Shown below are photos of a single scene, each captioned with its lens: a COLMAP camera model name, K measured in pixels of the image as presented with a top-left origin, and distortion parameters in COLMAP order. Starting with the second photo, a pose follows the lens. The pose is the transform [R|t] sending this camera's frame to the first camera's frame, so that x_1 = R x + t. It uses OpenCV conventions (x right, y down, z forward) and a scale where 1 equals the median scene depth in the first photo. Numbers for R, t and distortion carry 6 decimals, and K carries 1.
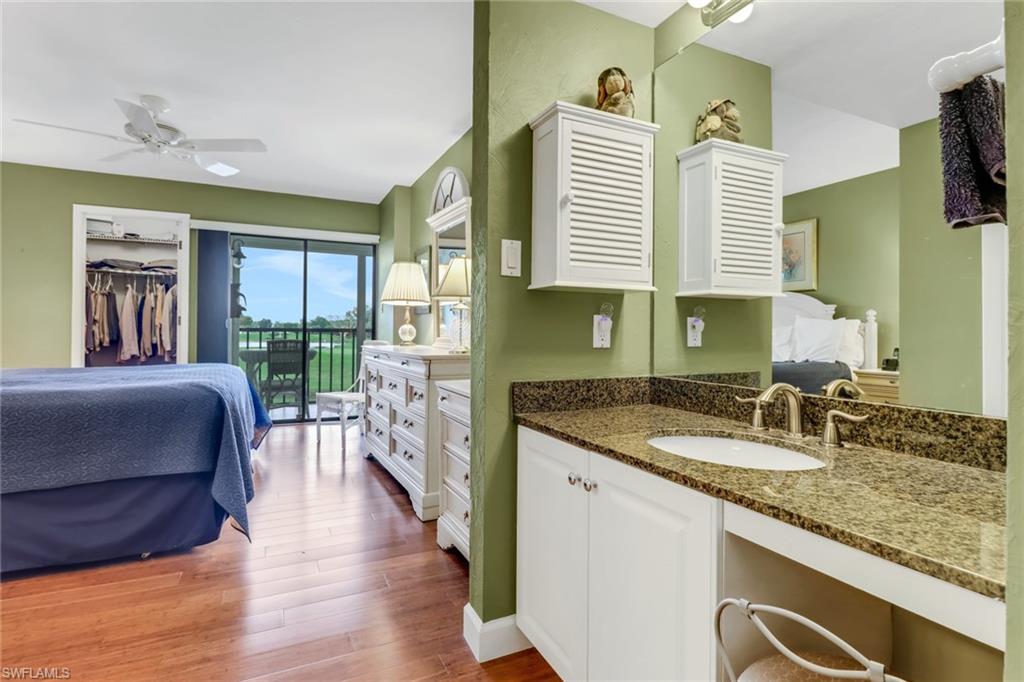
lens RADIAL K [[517.8, 0, 515.4], [0, 517.8, 328.3], [0, 0, 1]] dist [0.002247, -0.000314]
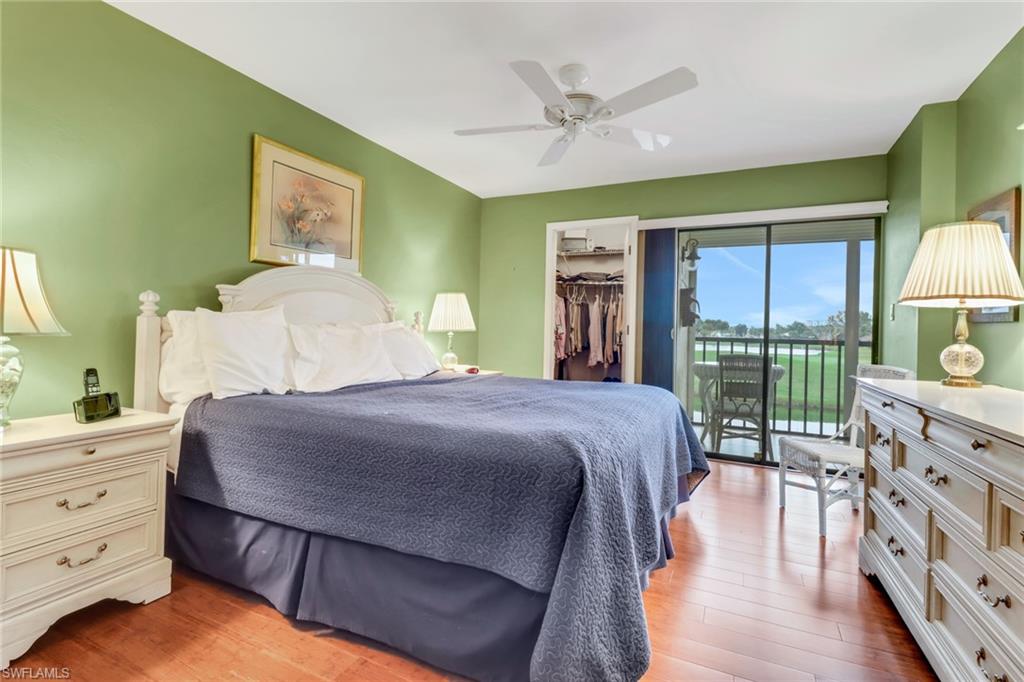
lens RADIAL K [[487.7, 0, 512.8], [0, 487.7, 325.7], [0, 0, 1]] dist [0.018957, -0.015803]
pose [[0.630835, 0.002295, -0.775913, -0.082323], [-0.013270, 0.999881, -0.007832, -0.011799], [0.775803, 0.015237, 0.630791, 0.251796]]
